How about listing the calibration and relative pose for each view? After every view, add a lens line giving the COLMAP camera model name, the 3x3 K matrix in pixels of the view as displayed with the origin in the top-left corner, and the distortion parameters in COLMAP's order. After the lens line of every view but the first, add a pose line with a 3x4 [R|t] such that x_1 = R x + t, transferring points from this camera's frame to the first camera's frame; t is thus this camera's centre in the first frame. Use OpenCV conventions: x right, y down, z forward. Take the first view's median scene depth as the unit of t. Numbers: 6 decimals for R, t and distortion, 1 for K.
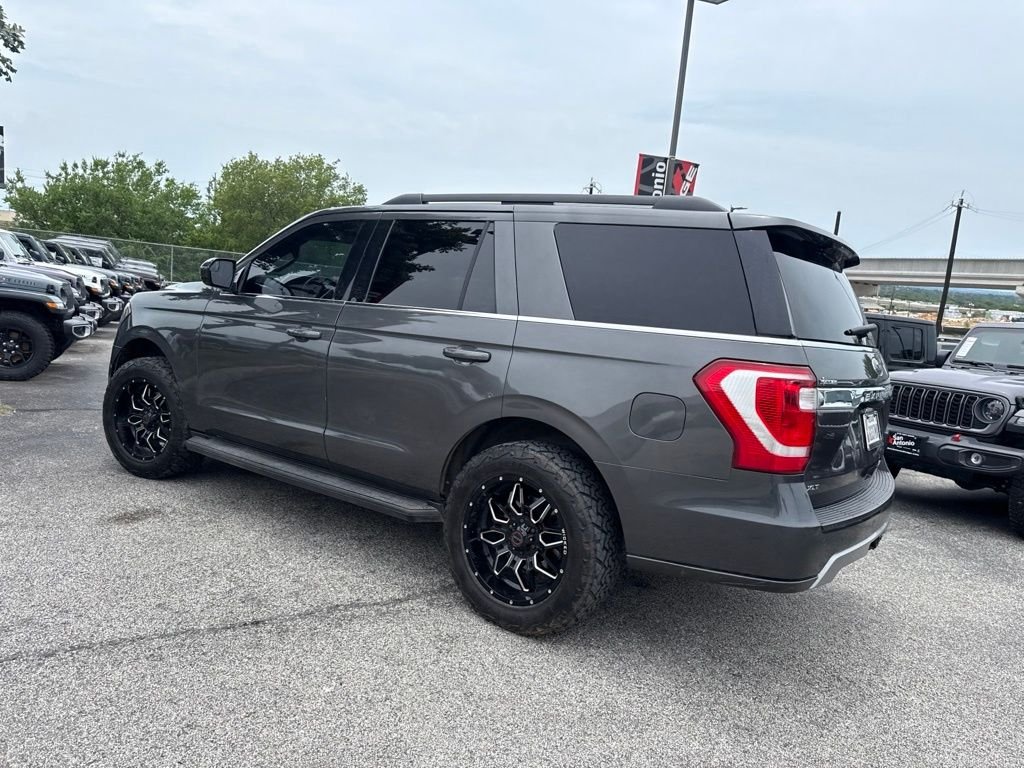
lens RADIAL K [[723.6, 0, 515.8], [0, 723.6, 379.4], [0, 0, 1]] dist [0.041715, -0.049470]
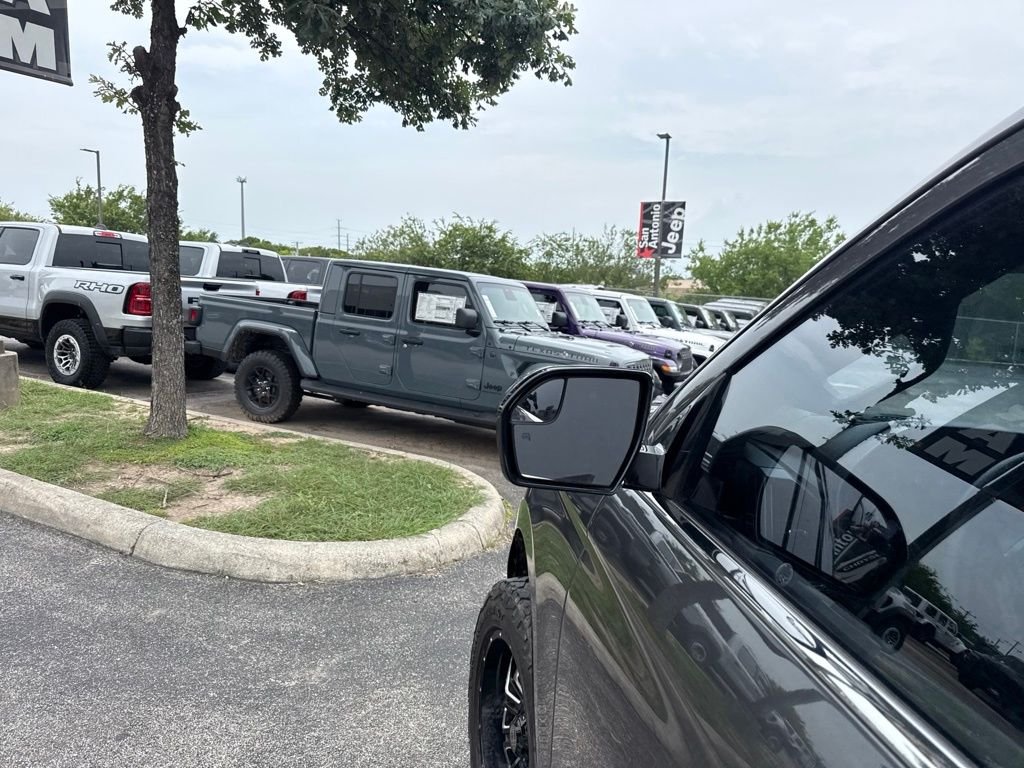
lens RADIAL K [[723.6, 0, 498.4], [0, 723.6, 380.1], [0, 0, 1]] dist [0.041715, -0.049470]
pose [[0.637029, 0.046922, -0.769410, -0.257617], [-0.107270, 0.993830, -0.028205, -0.160245], [0.763339, 0.100502, 0.638132, 0.872851]]
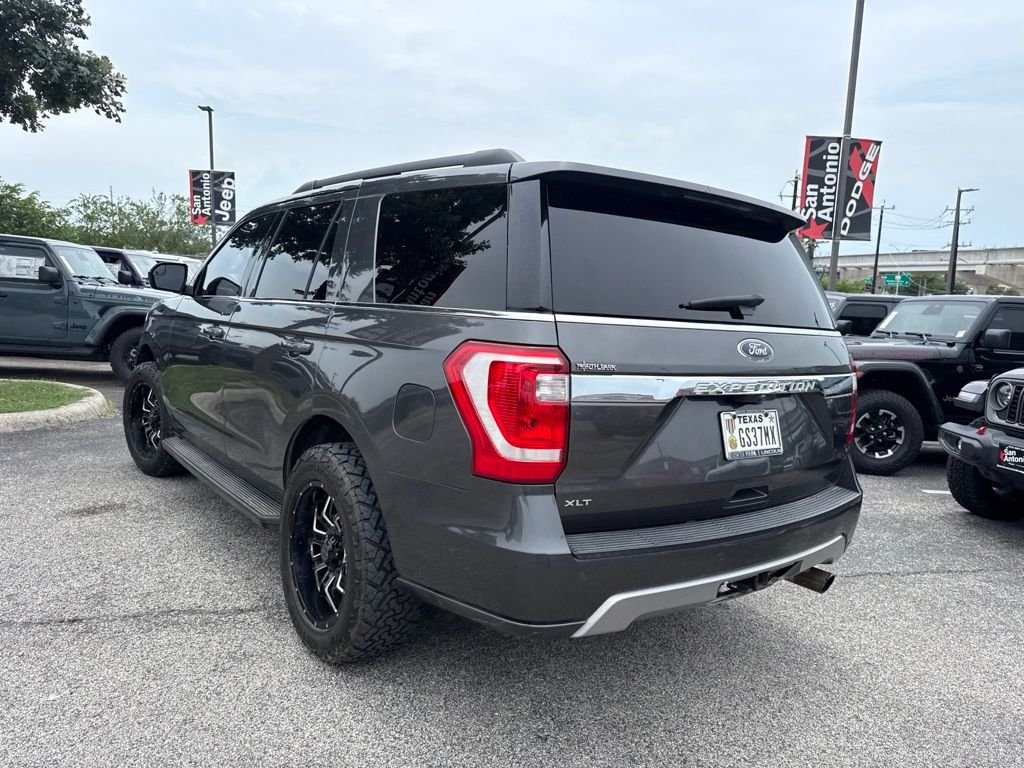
lens RADIAL K [[723.6, 0, 515.3], [0, 723.6, 378.3], [0, 0, 1]] dist [0.041715, -0.049470]
pose [[0.958018, -0.009801, -0.286539, 0.376798], [0.005112, 0.999841, -0.017107, 0.018621], [0.286661, 0.014924, 0.957916, 0.163288]]
